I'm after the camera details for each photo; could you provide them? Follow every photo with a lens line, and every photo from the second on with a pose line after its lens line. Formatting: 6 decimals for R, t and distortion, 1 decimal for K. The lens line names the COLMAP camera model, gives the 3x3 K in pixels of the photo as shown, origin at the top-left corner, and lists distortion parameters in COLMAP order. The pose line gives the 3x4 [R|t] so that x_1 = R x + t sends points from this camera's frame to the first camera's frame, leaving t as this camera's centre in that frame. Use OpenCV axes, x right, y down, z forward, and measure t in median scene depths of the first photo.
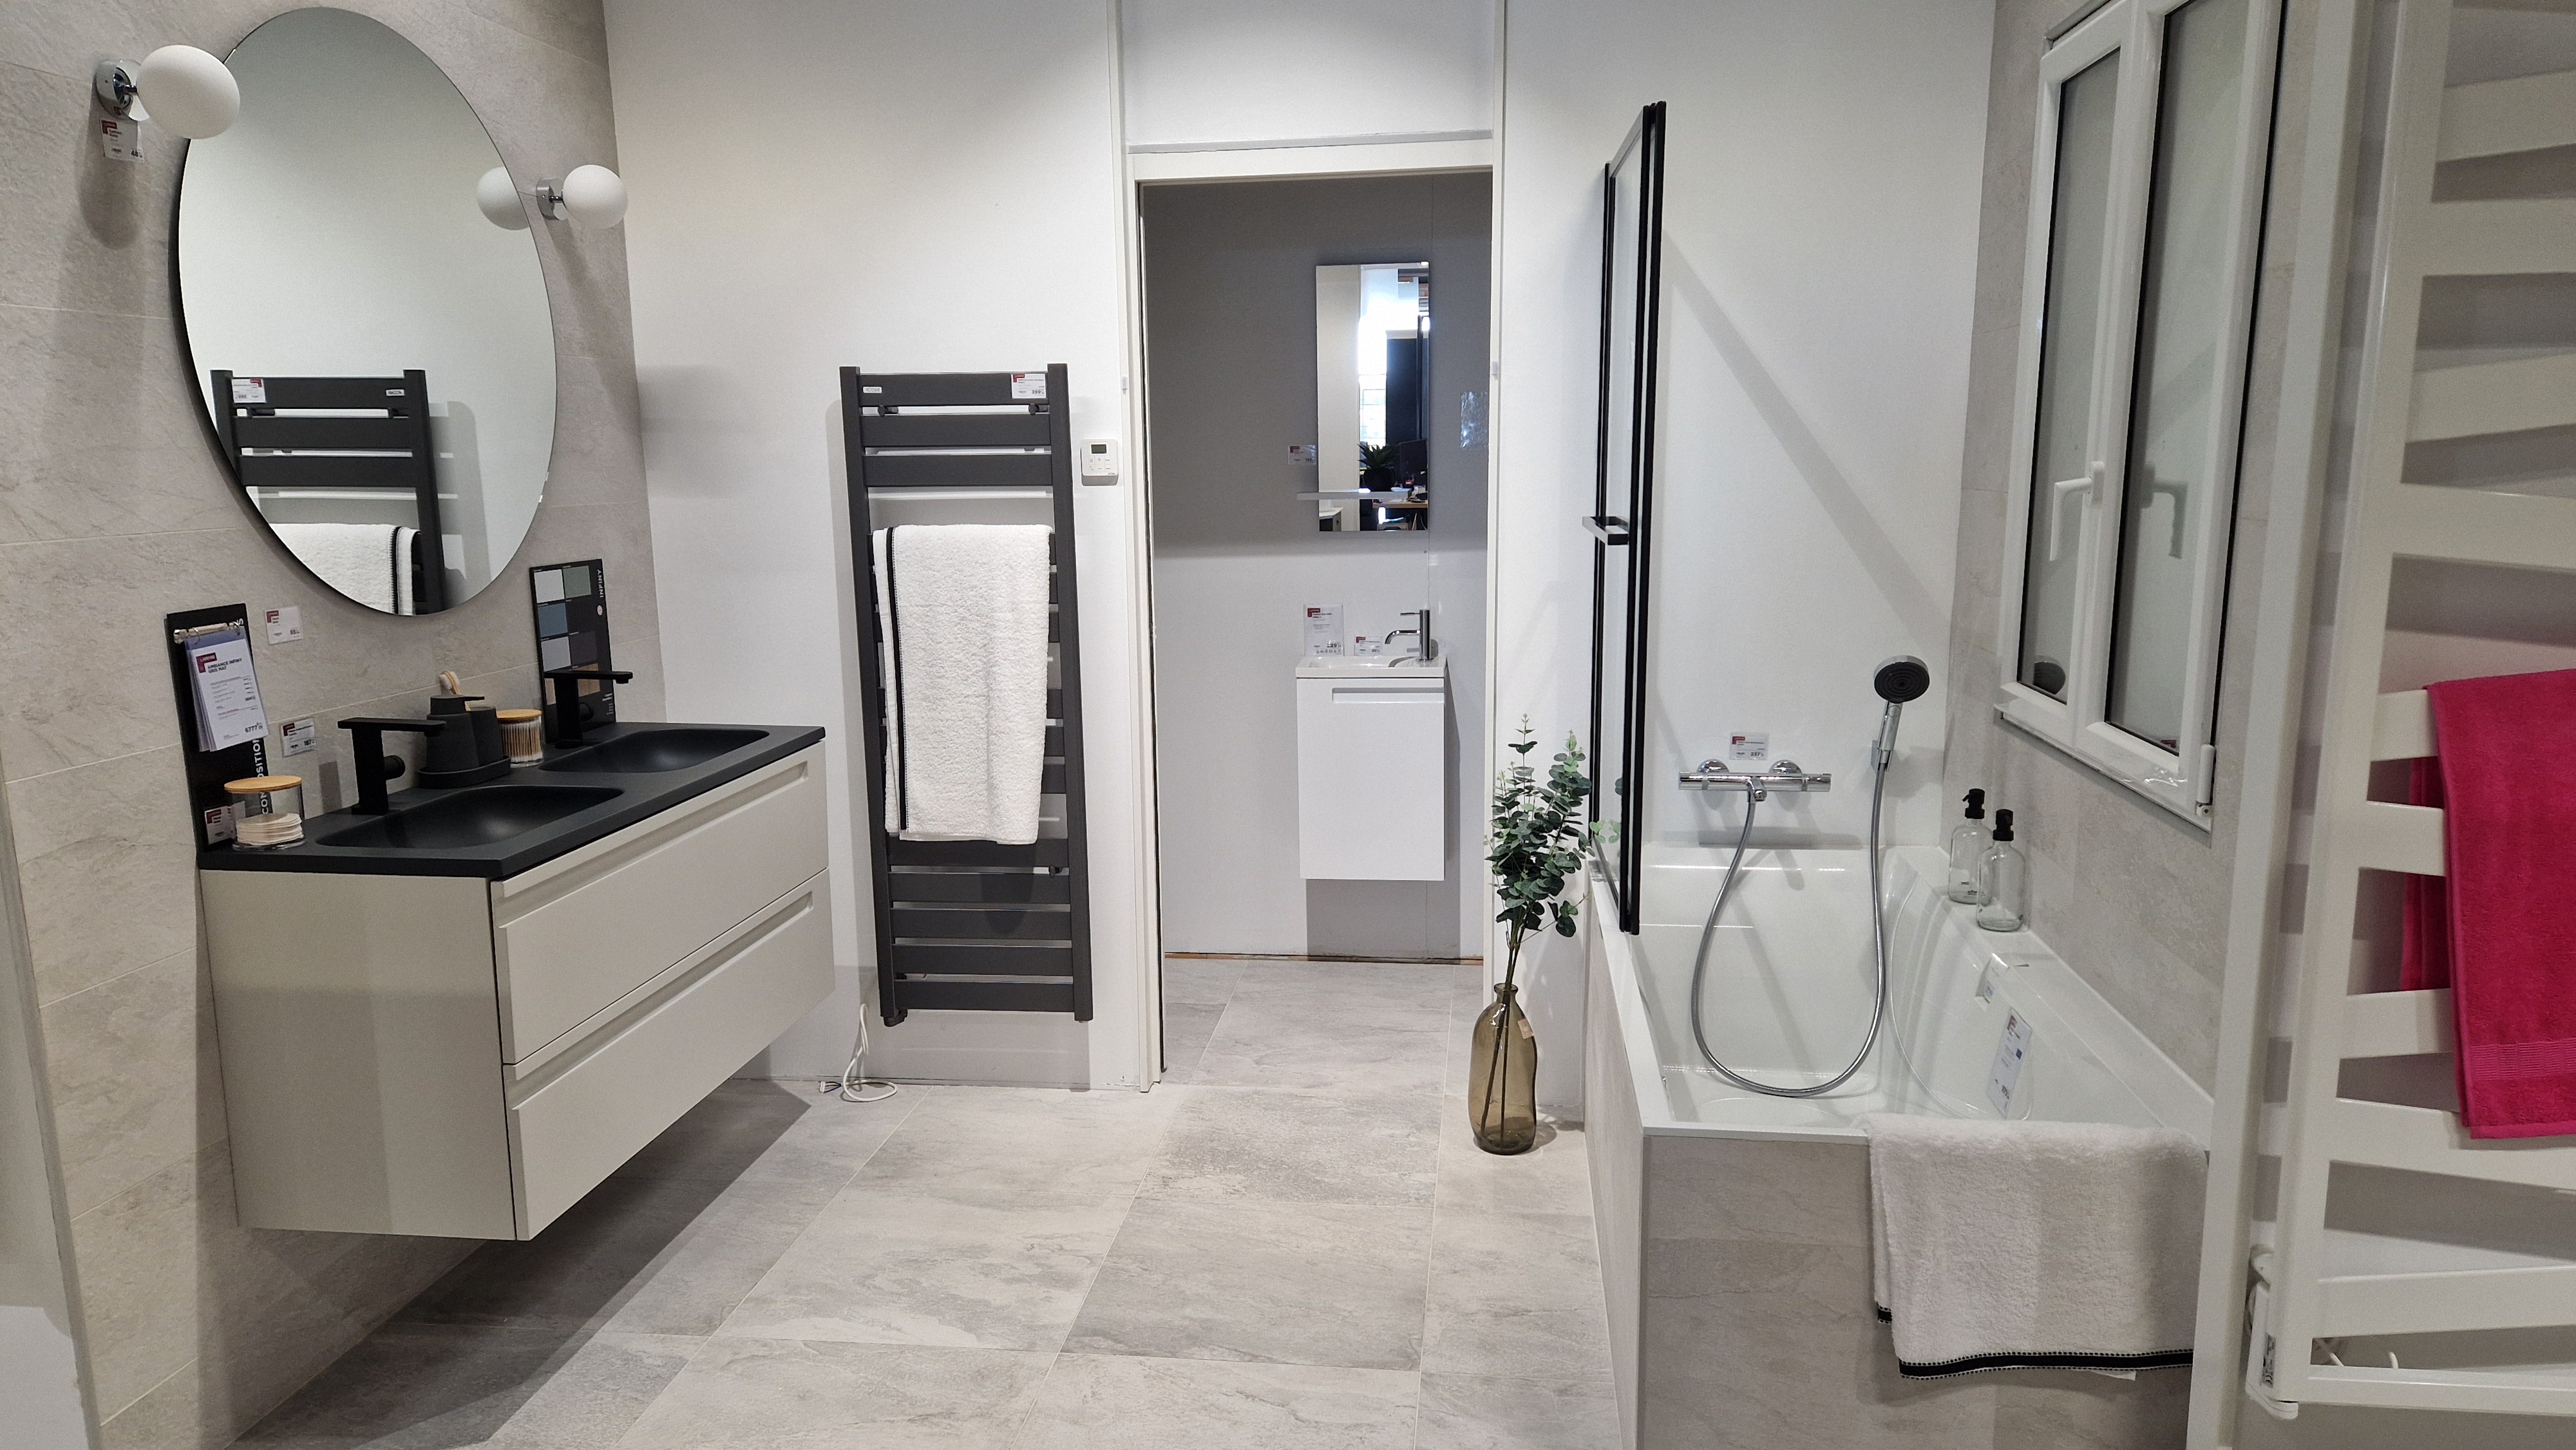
lens RADIAL K [[1699.2, 0, 1289.4], [0, 1699.2, 736.7], [0, 0, 1]] dist [0.034678, -0.009017]
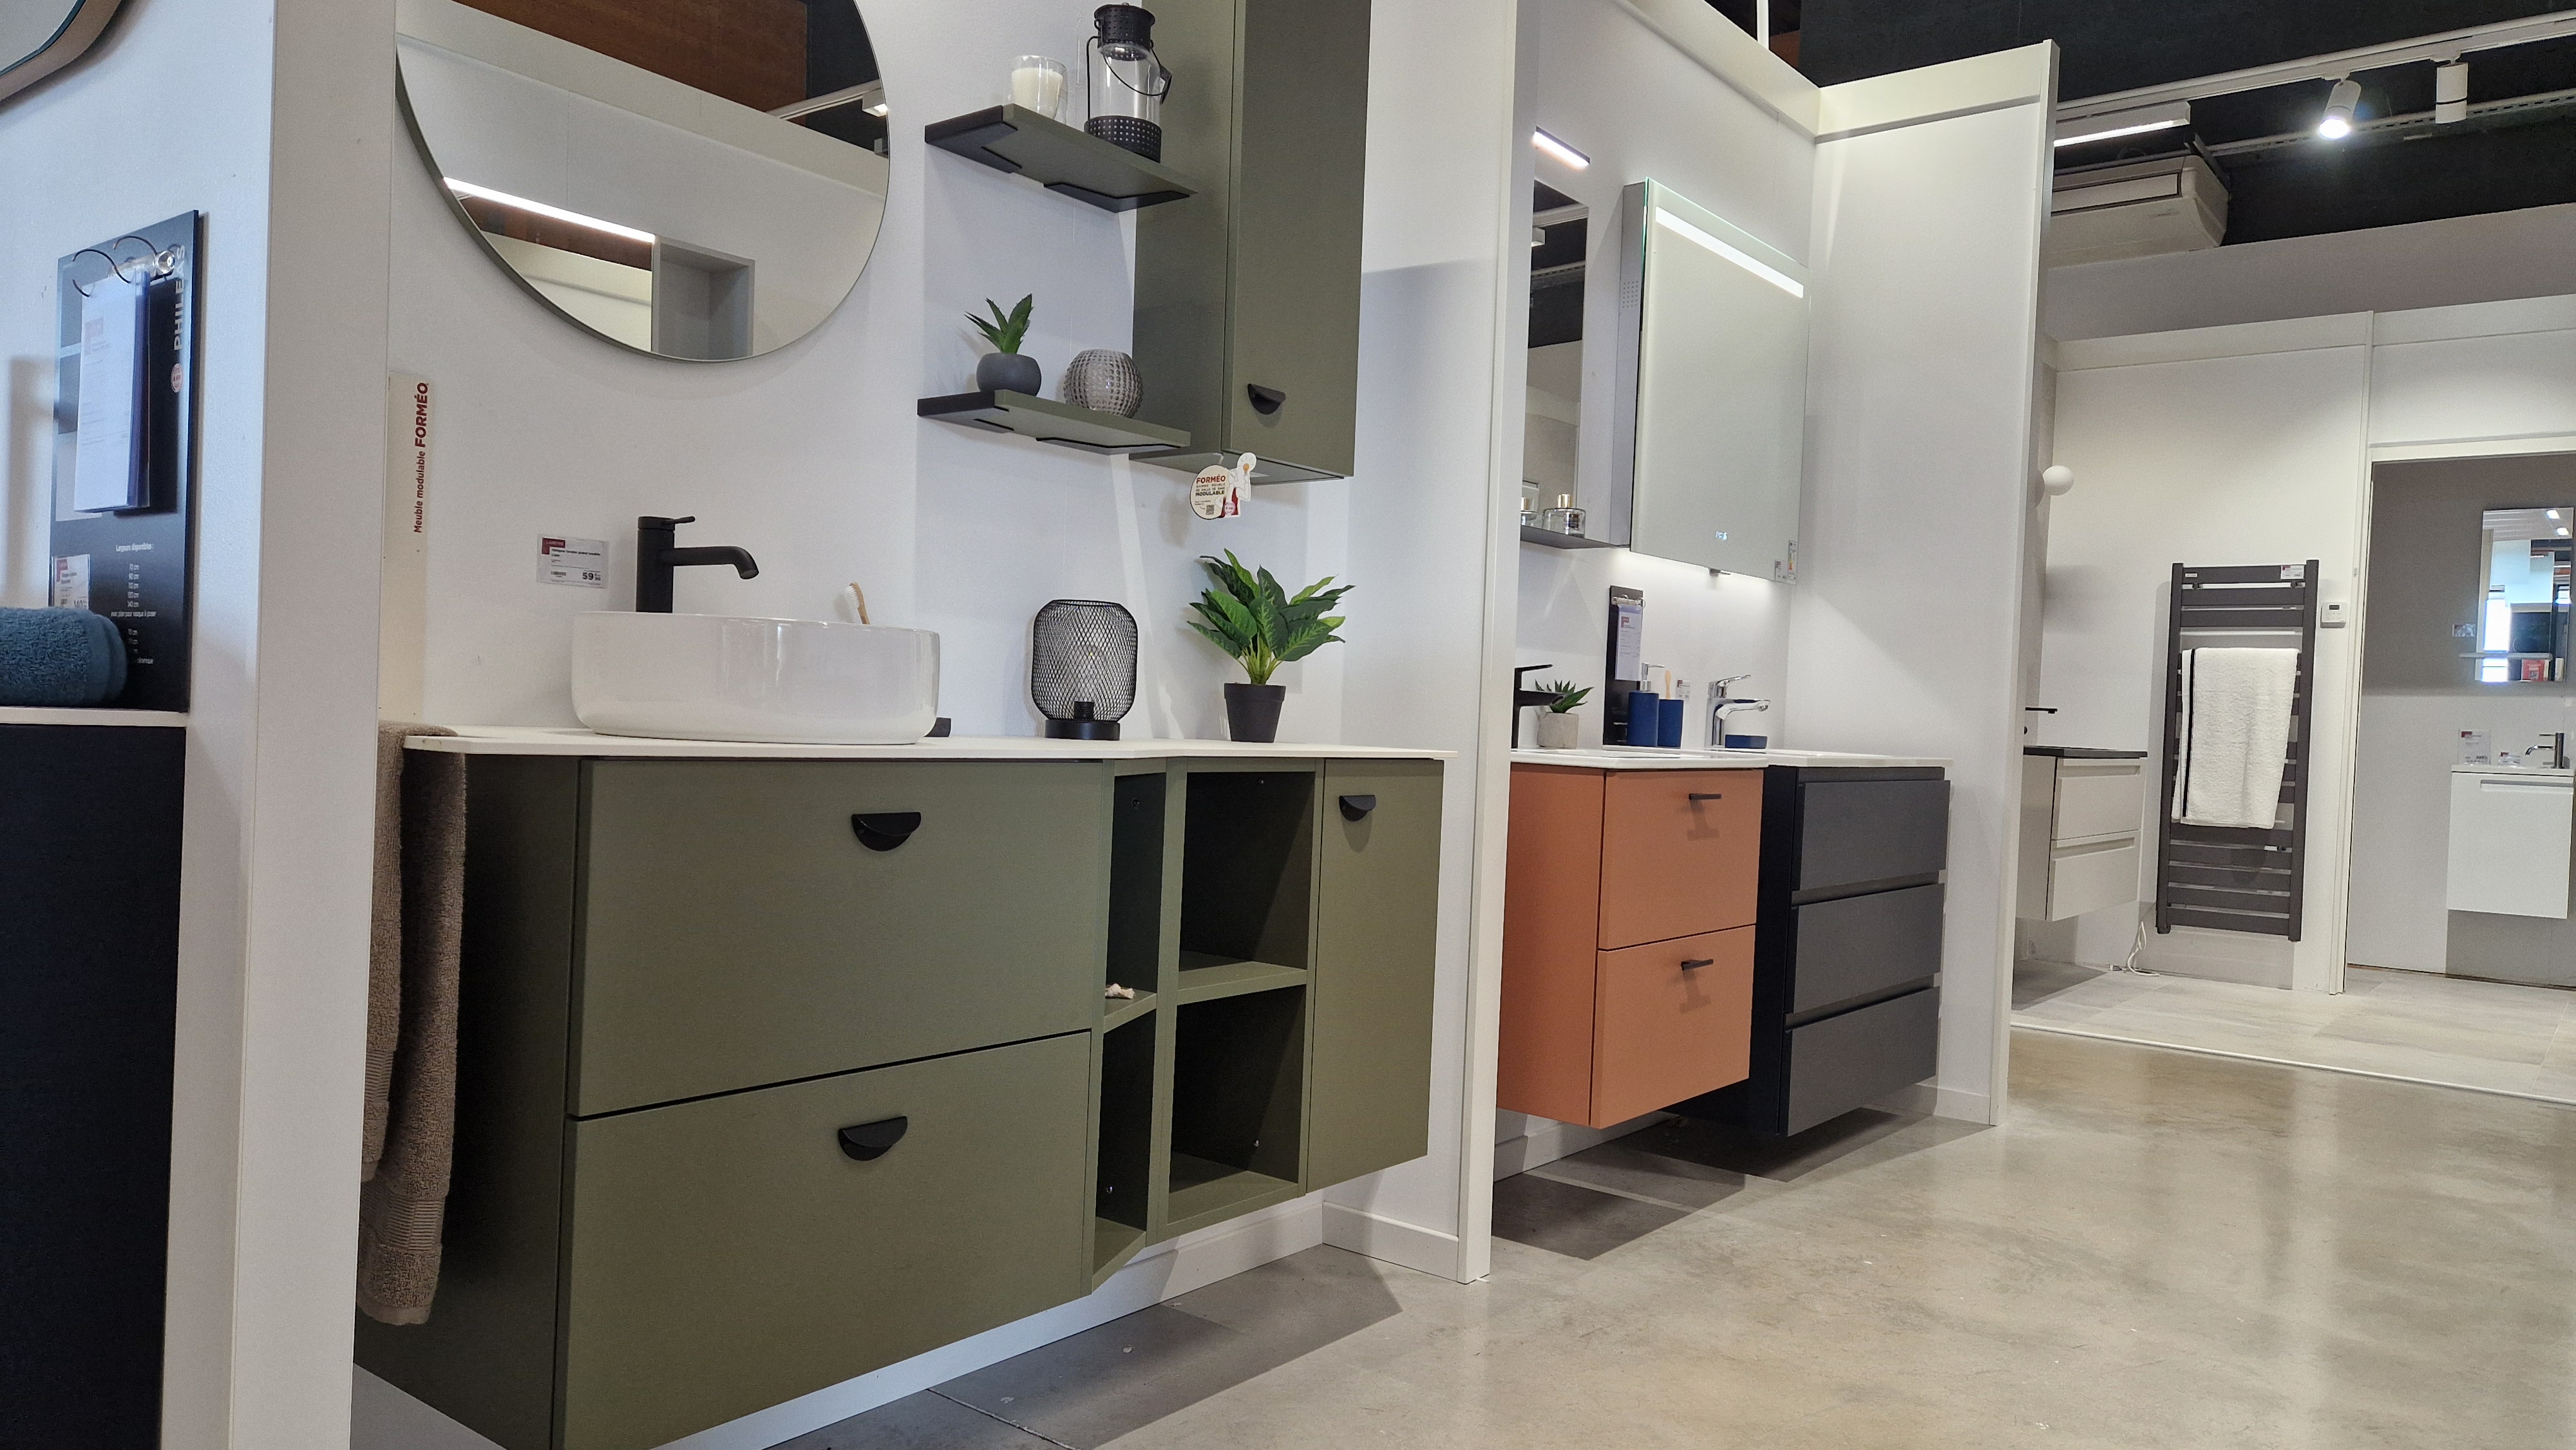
lens RADIAL K [[1699.2, 0, 1277.9], [0, 1699.2, 725.5], [0, 0, 1]] dist [0.034678, -0.009017]
pose [[0.849329, 0.054261, -0.525067, -0.097155], [-0.141401, 0.981737, -0.127270, 0.327510], [0.508572, 0.182339, 0.841491, -1.021263]]
